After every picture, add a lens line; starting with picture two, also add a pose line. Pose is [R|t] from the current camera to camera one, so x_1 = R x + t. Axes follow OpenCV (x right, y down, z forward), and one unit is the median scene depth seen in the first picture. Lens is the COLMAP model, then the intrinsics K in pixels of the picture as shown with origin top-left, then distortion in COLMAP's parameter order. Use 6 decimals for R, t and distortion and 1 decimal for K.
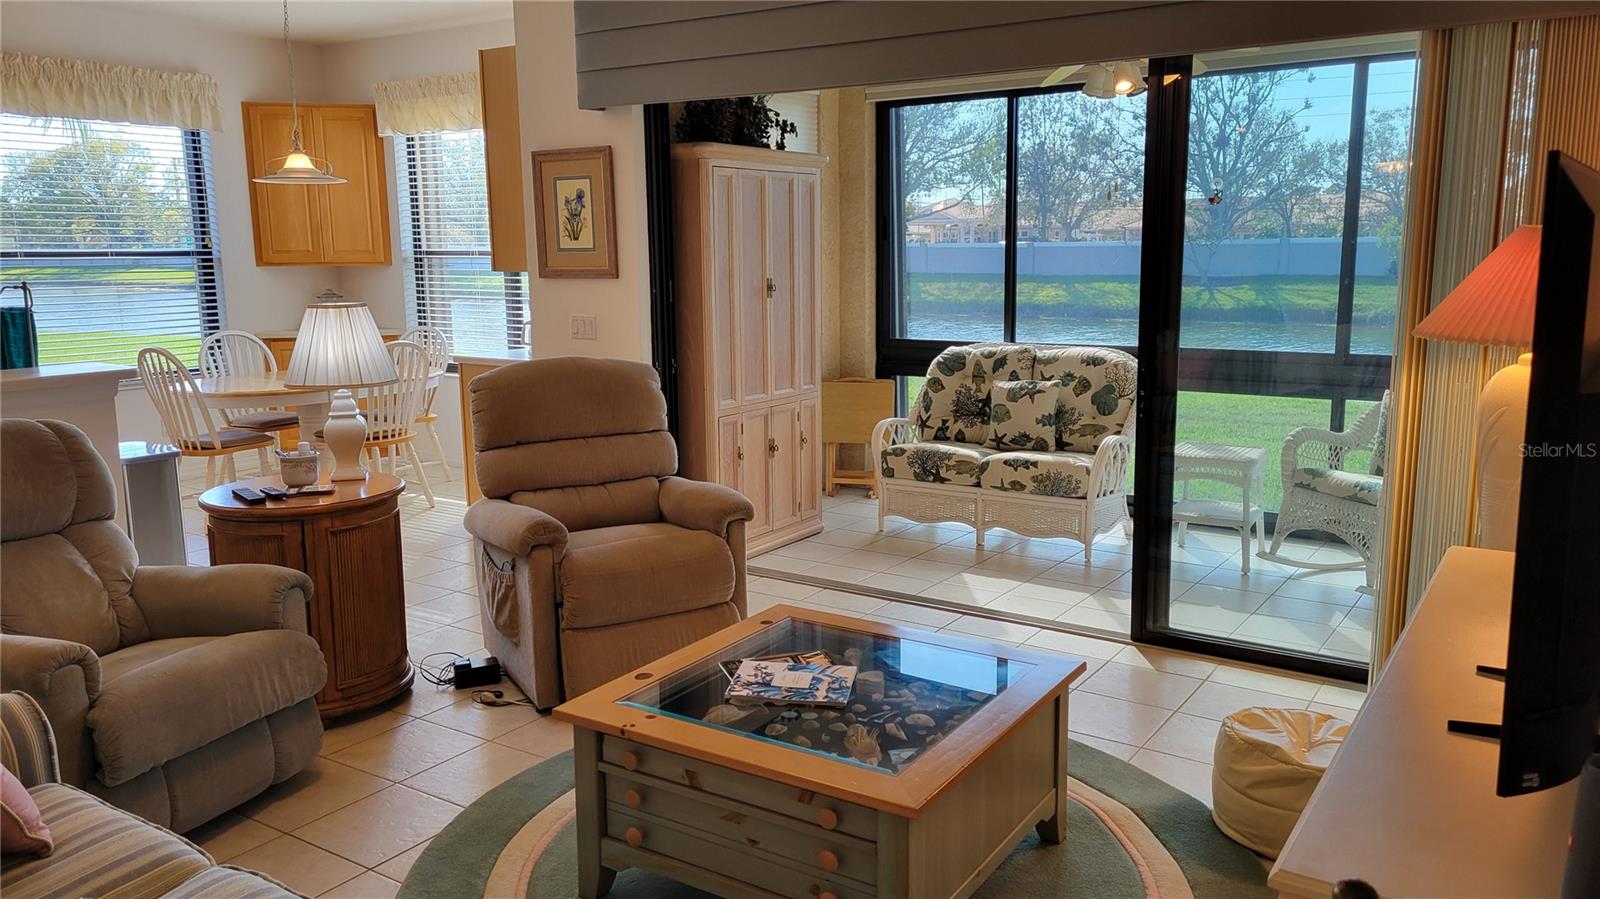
lens RADIAL K [[1184.3, 0, 805.6], [0, 1184.3, 438.4], [0, 0, 1]] dist [0.054575, -0.031740]
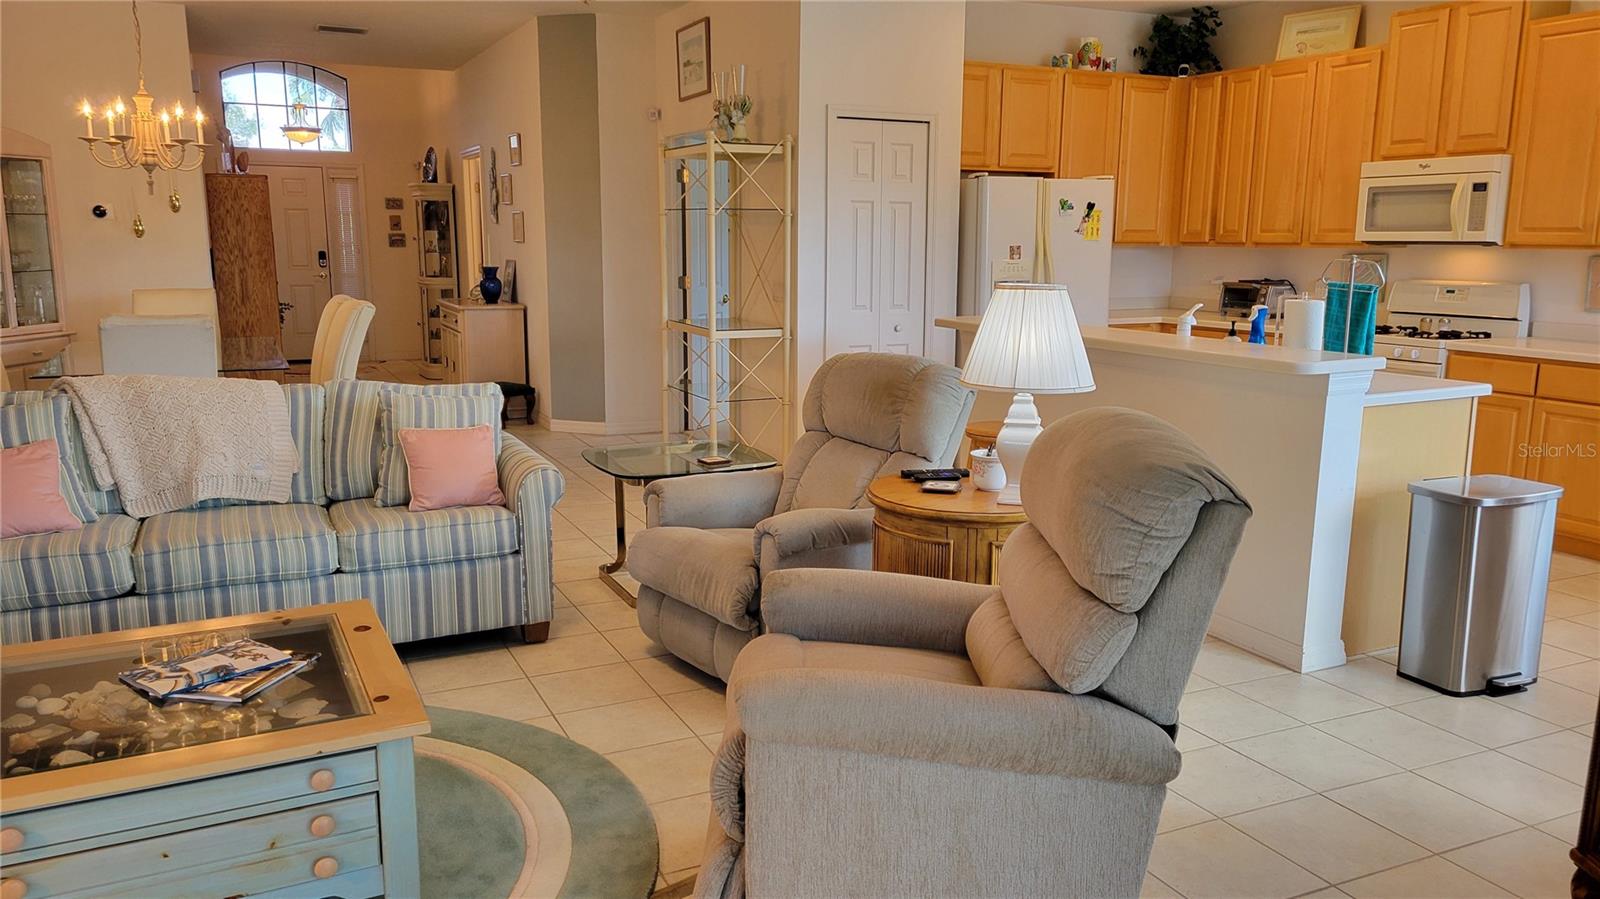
lens RADIAL K [[1184.3, 0, 799.7], [0, 1184.3, 450.5], [0, 0, 1]] dist [0.054575, -0.031740]
pose [[-0.503516, 0.164012, -0.848276, 0.537170], [-0.138171, 0.953894, 0.266448, -0.283859], [0.852866, 0.251368, -0.457639, 1.795870]]
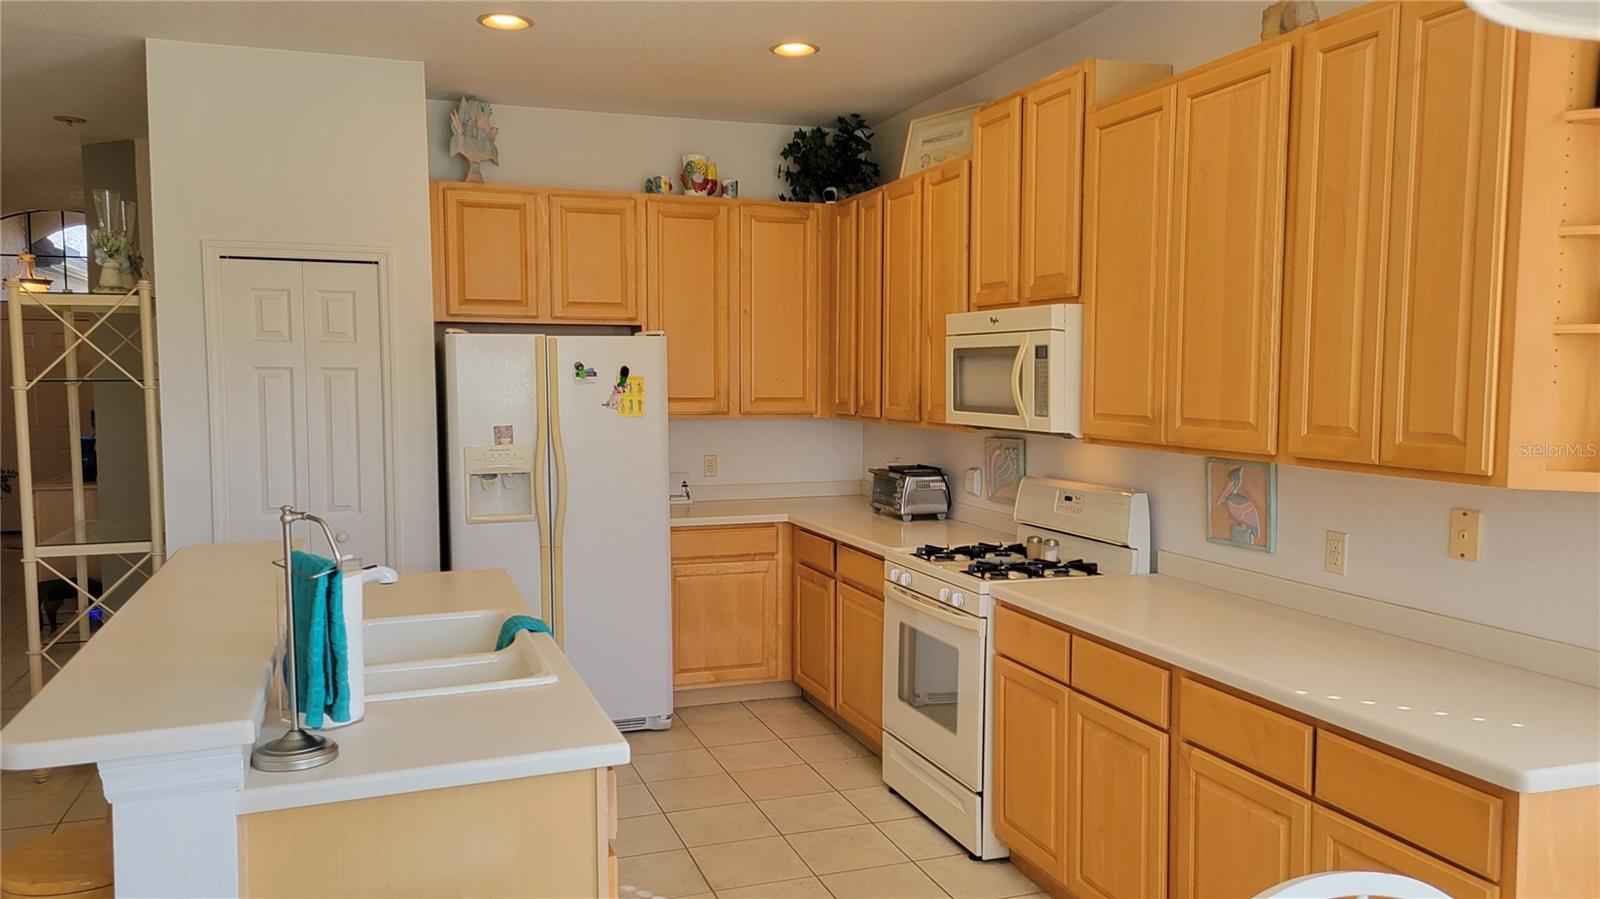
lens RADIAL K [[1184.3, 0, 793.9], [0, 1184.3, 454.5], [0, 0, 1]] dist [0.054575, -0.031740]
pose [[-0.591848, 0.068913, -0.803099, -0.652852], [-0.122590, 0.977053, 0.174183, -0.419266], [0.796673, 0.201542, -0.569818, 2.326914]]
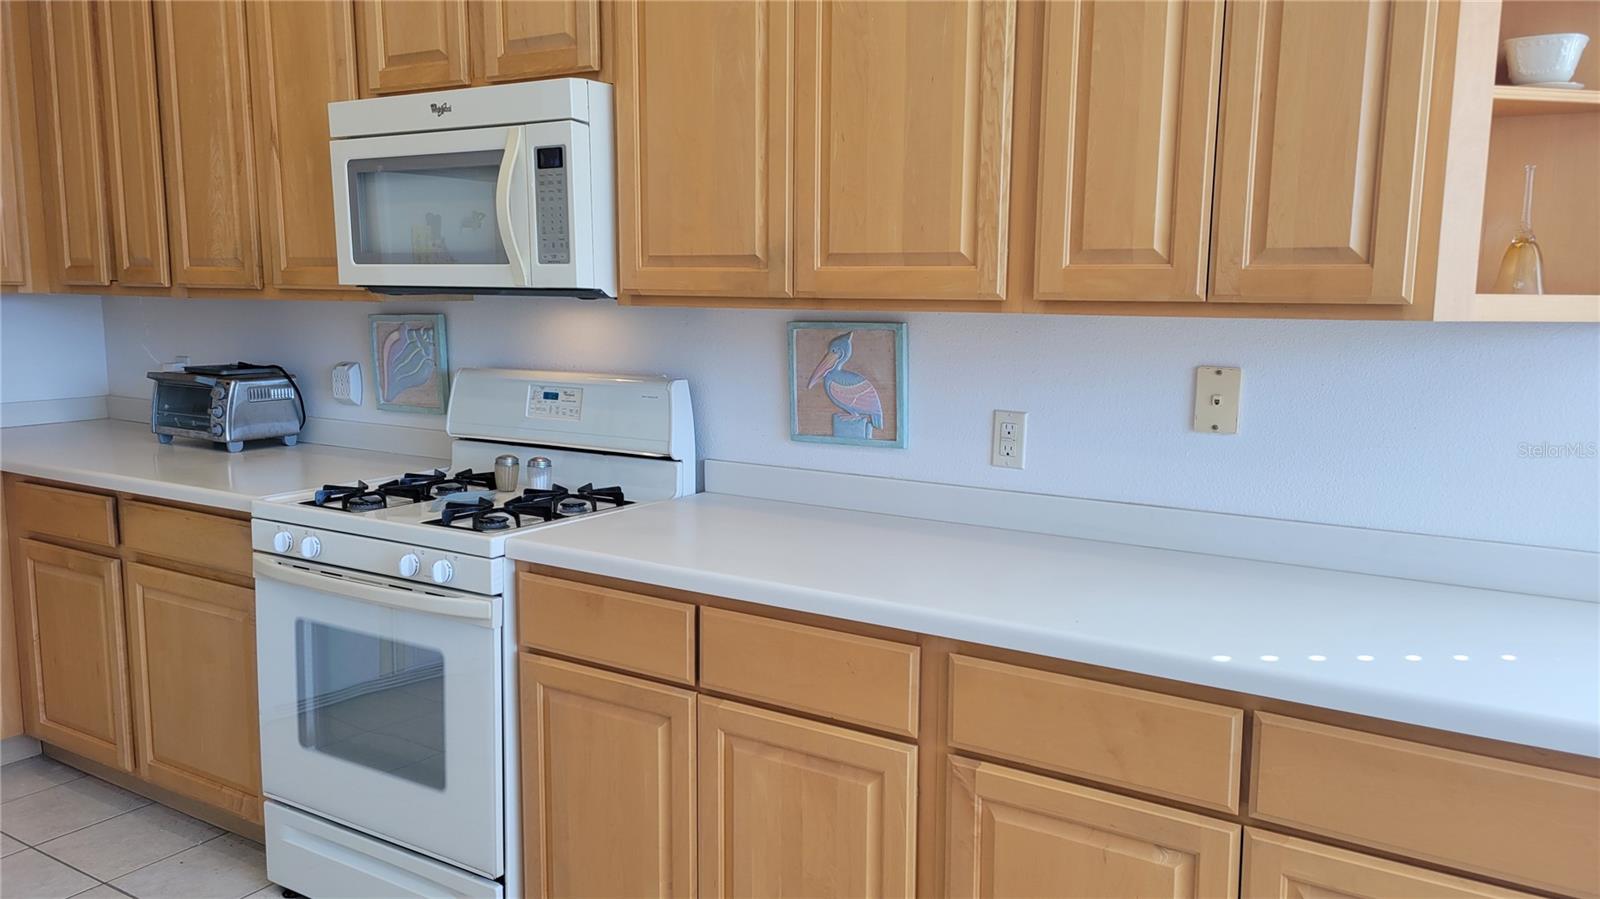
lens RADIAL K [[1184.3, 0, 809.8], [0, 1184.3, 447.5], [0, 0, 1]] dist [0.054575, -0.031740]
pose [[0.036756, 0.147425, -0.988390, -1.065551], [-0.167166, 0.976029, 0.139365, -0.273505], [0.985243, 0.160103, 0.060519, 1.900604]]
